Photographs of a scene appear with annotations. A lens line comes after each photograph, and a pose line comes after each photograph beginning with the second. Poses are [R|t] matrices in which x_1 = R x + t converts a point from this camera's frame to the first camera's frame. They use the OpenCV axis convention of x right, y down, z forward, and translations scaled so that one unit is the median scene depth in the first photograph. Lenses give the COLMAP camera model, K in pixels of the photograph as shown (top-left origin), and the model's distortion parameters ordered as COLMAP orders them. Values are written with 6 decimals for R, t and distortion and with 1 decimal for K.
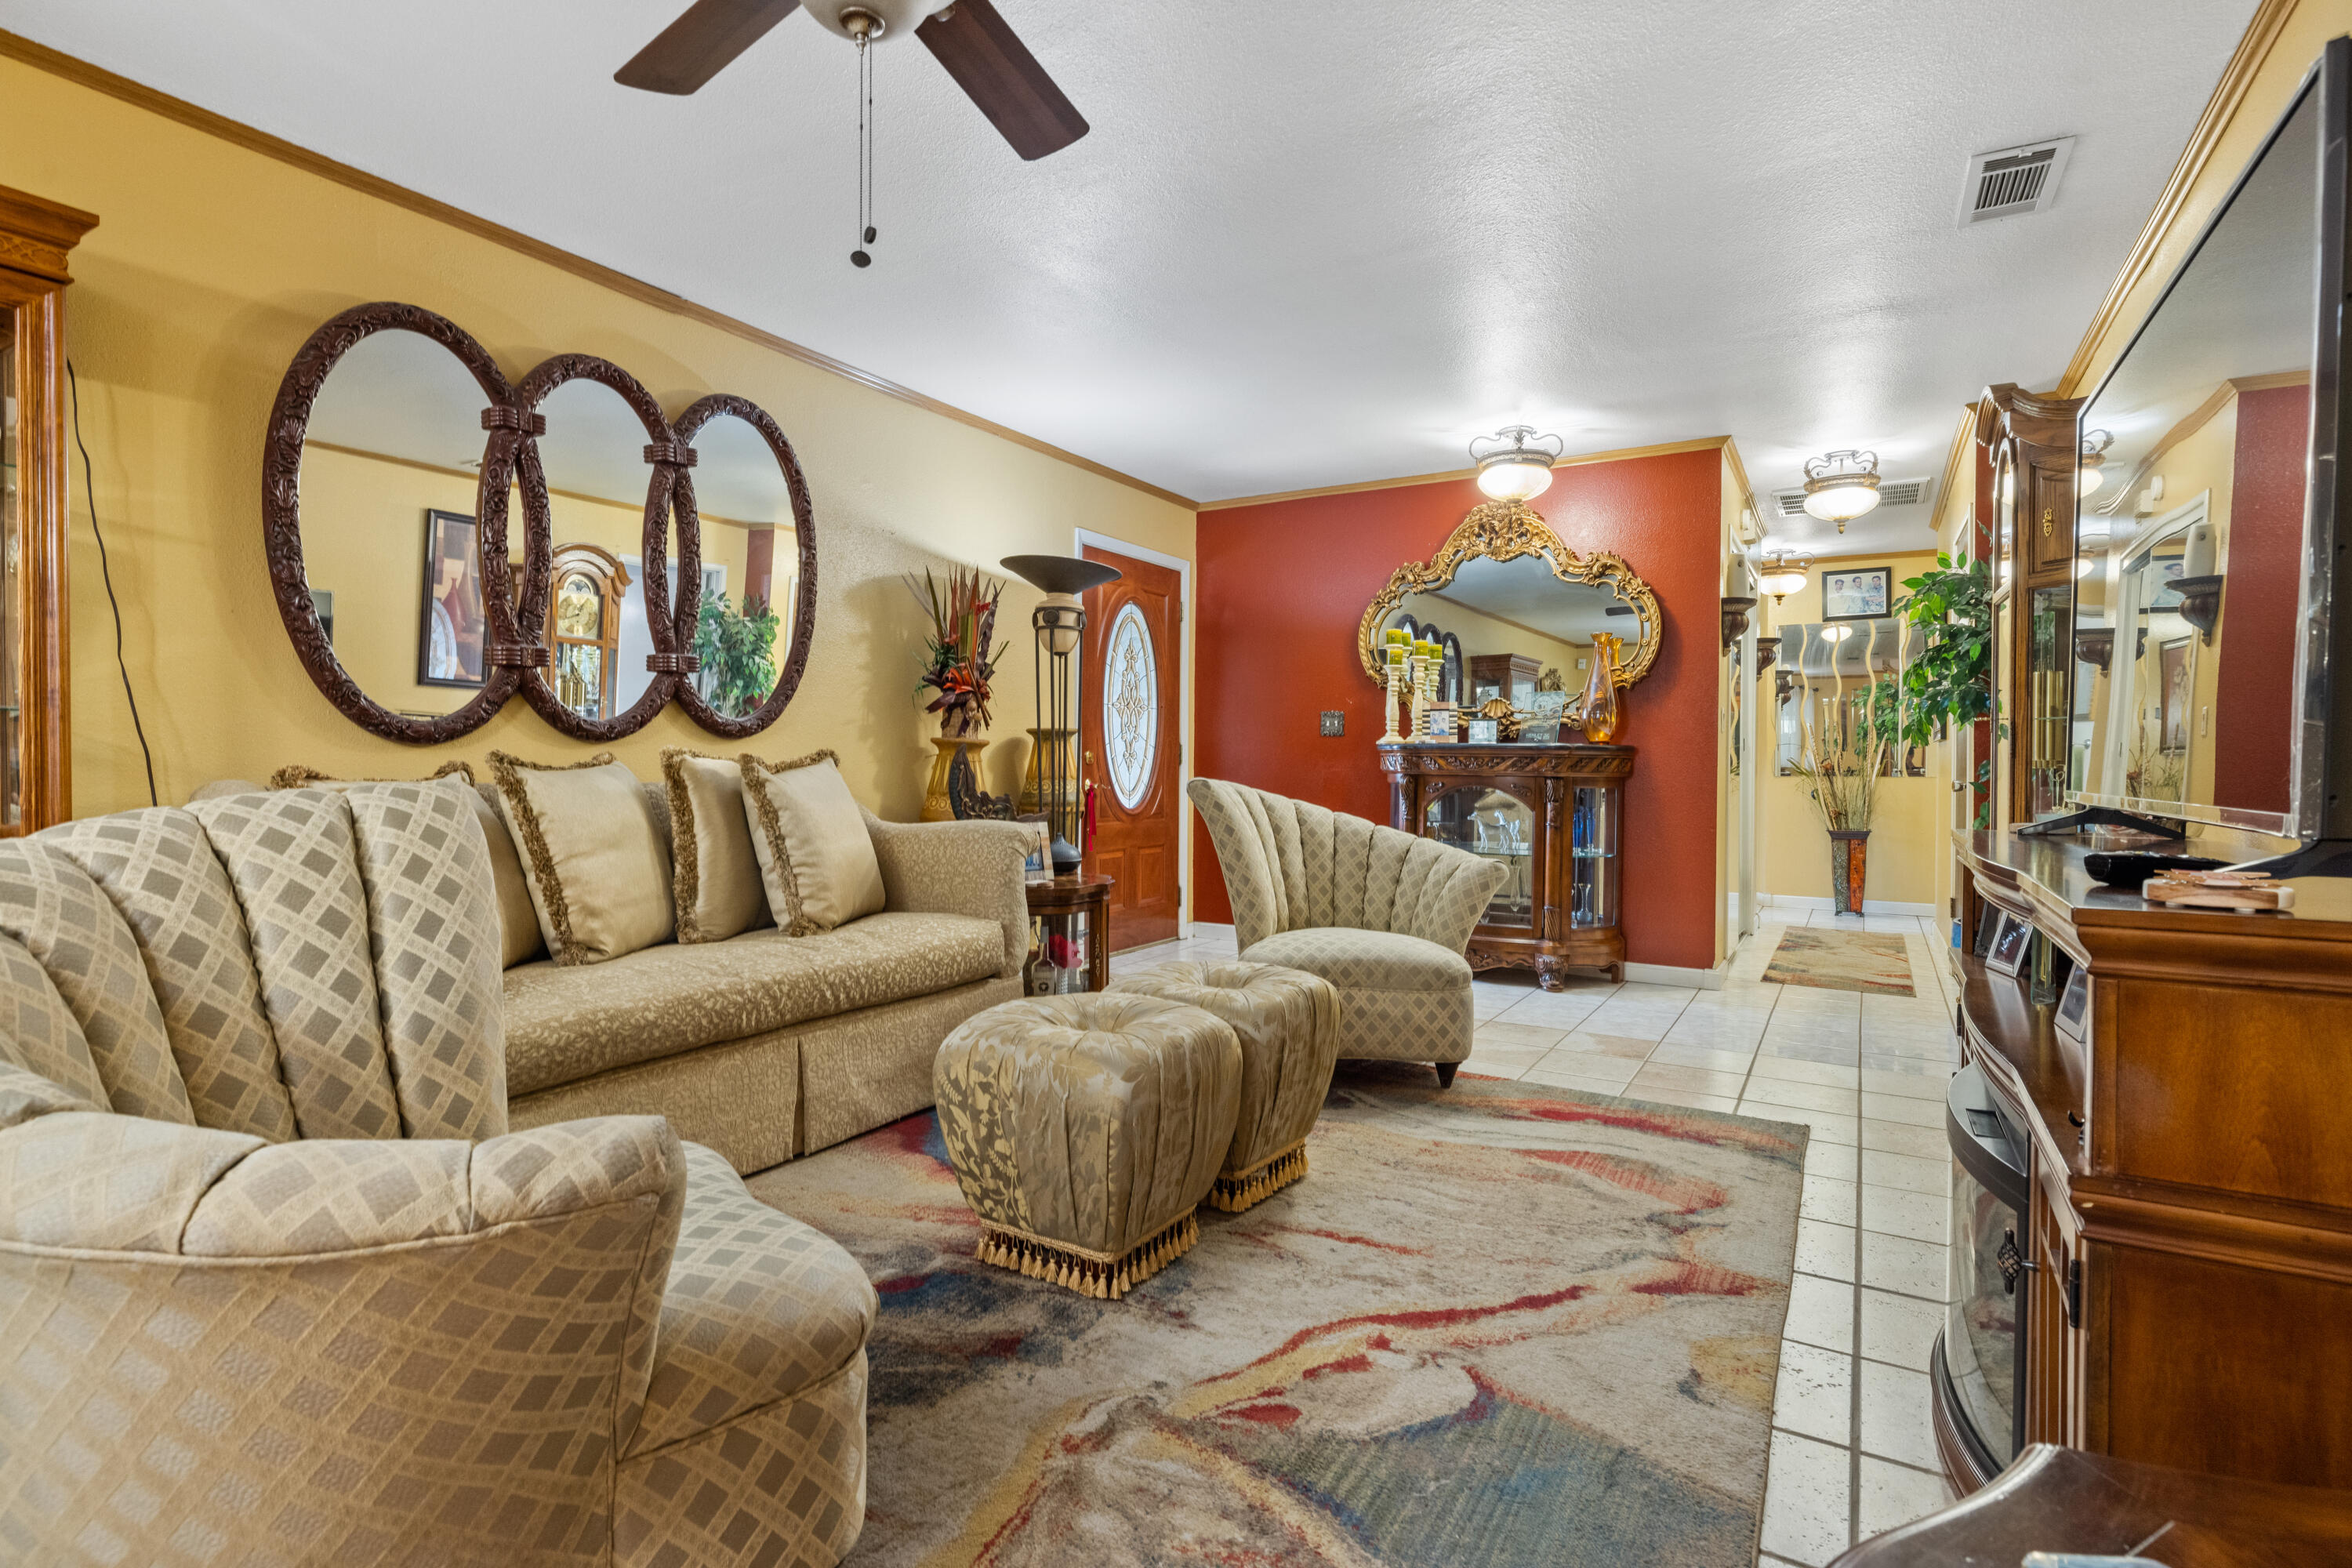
lens RADIAL K [[1085.0, 0, 1187.8], [0, 1085.0, 775.0], [0, 0, 1]] dist [-0.009163, 0.000812]
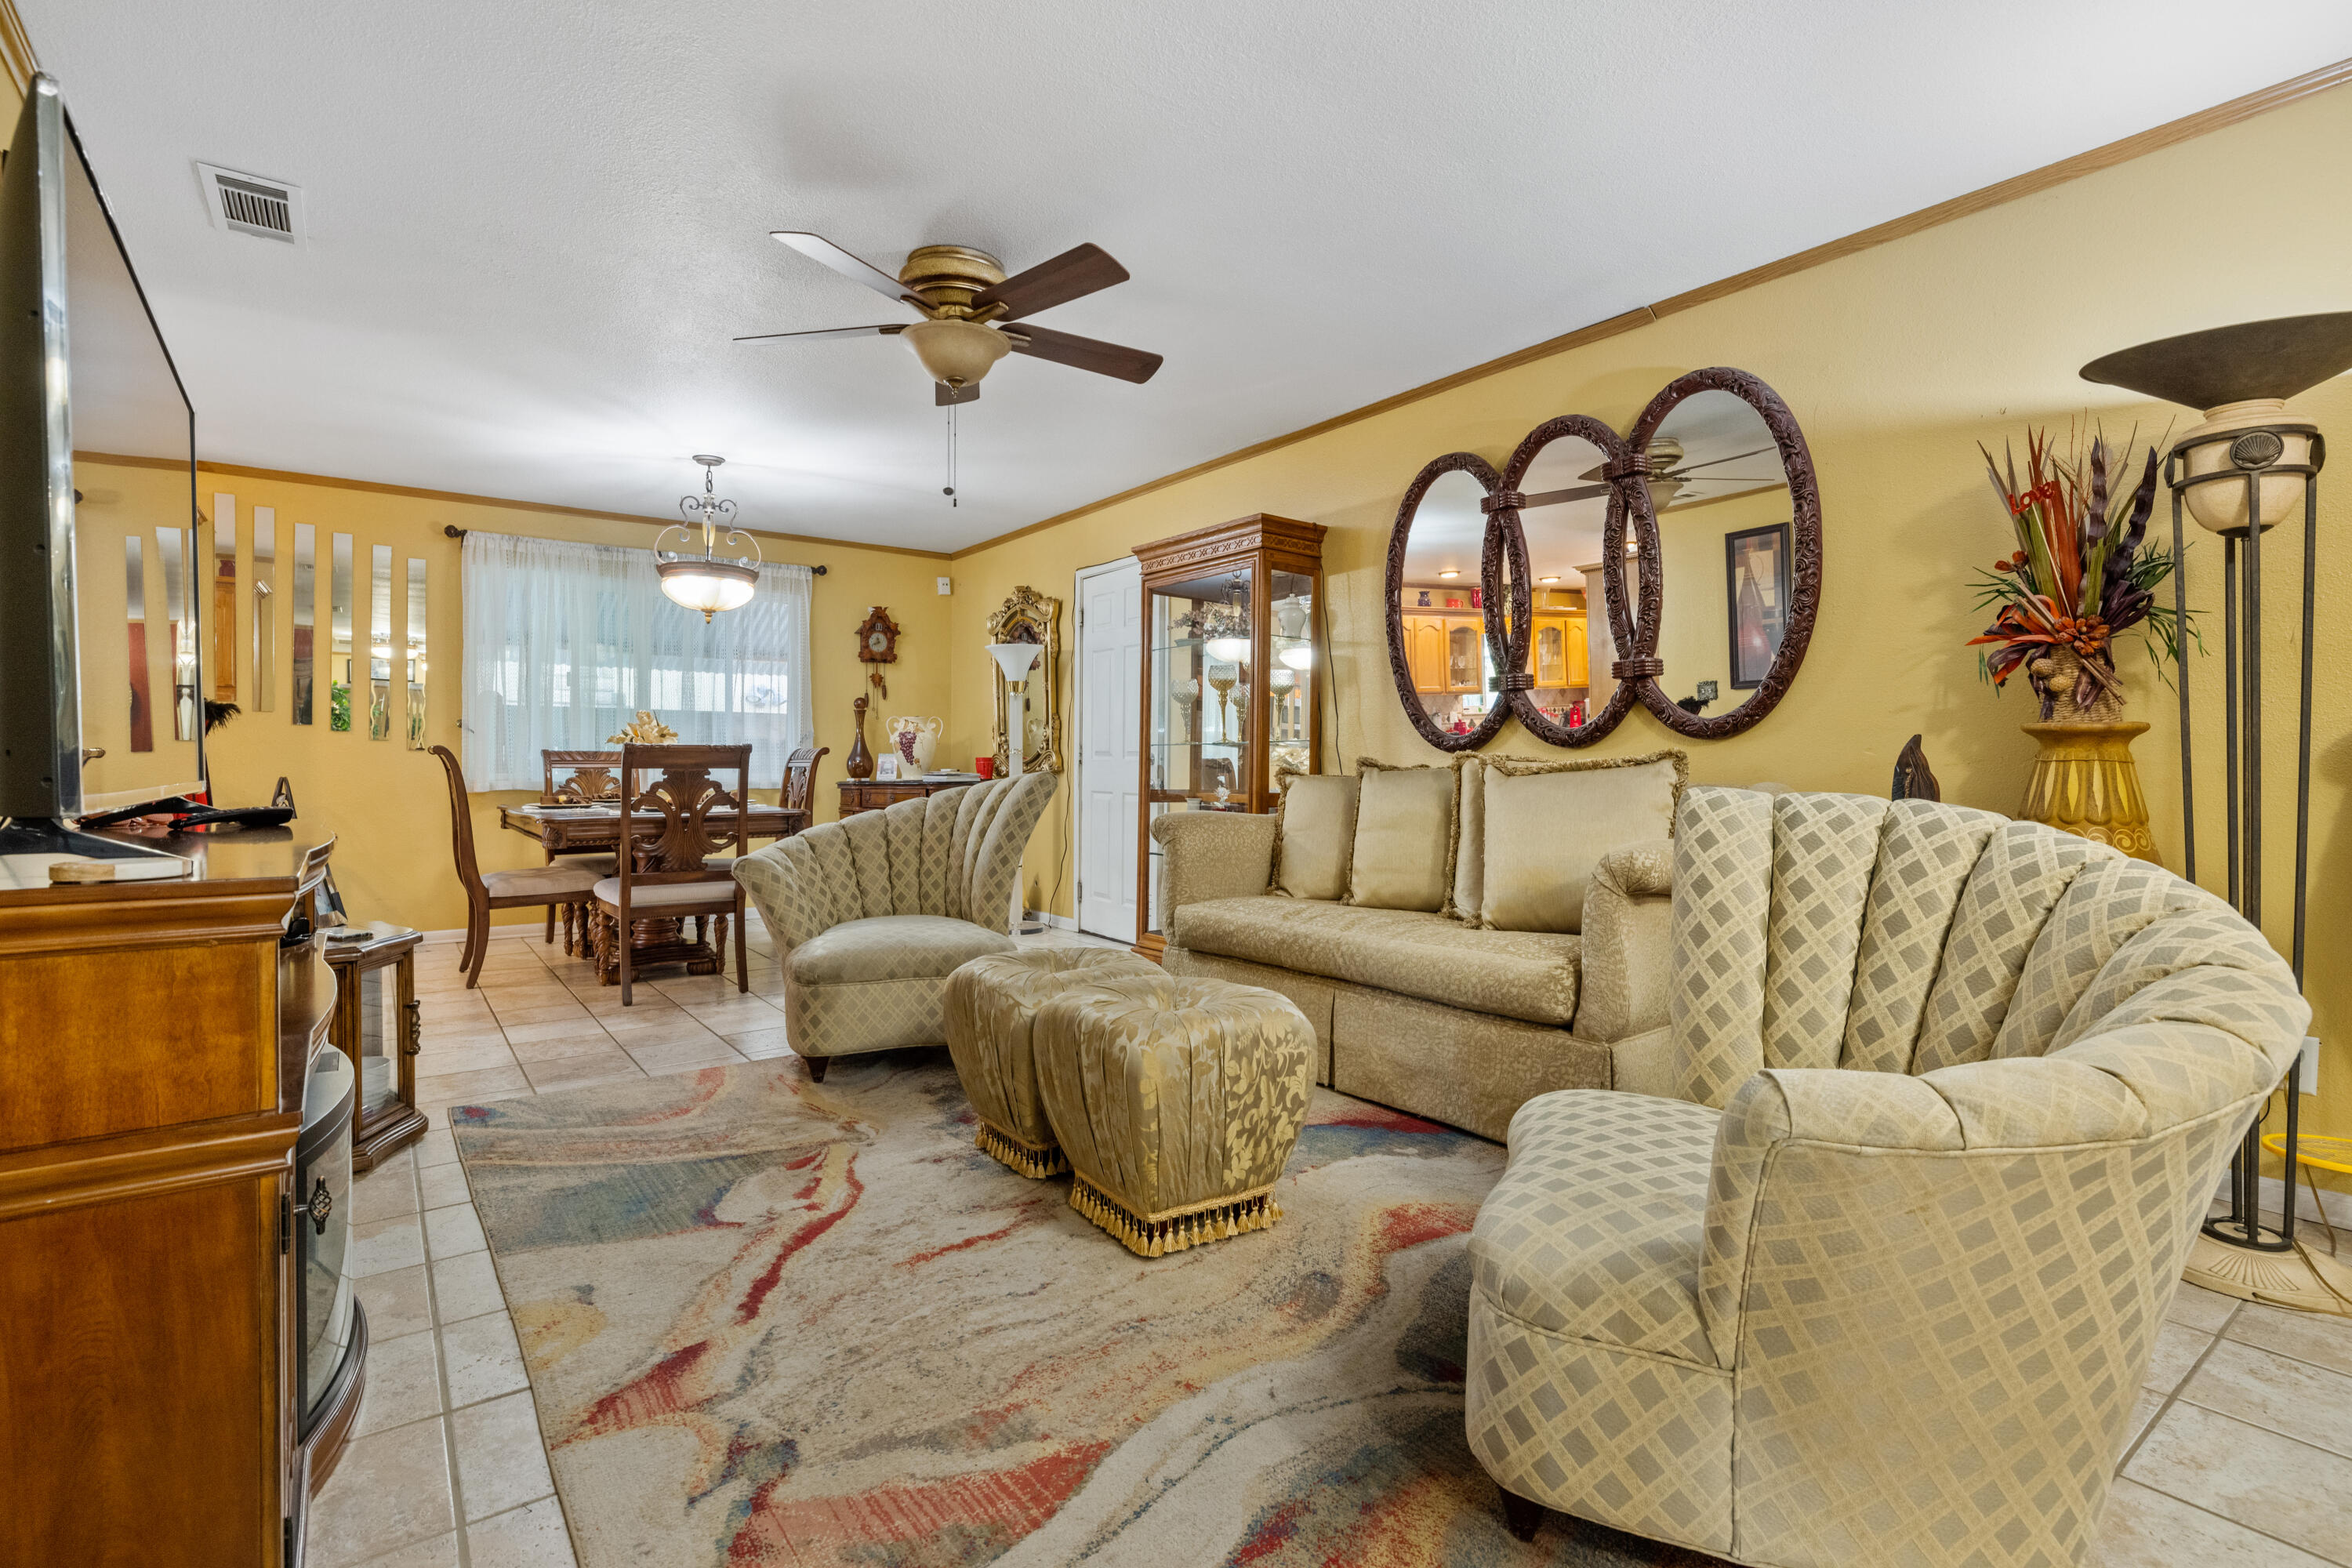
lens RADIAL K [[1085.0, 0, 1161.1], [0, 1085.0, 768.3], [0, 0, 1]] dist [-0.009163, 0.000812]
pose [[-0.369049, -0.003675, -0.929403, 1.099780], [-0.015564, 0.999876, 0.002227, -0.002672], [0.929280, 0.015287, -0.369060, 1.669359]]
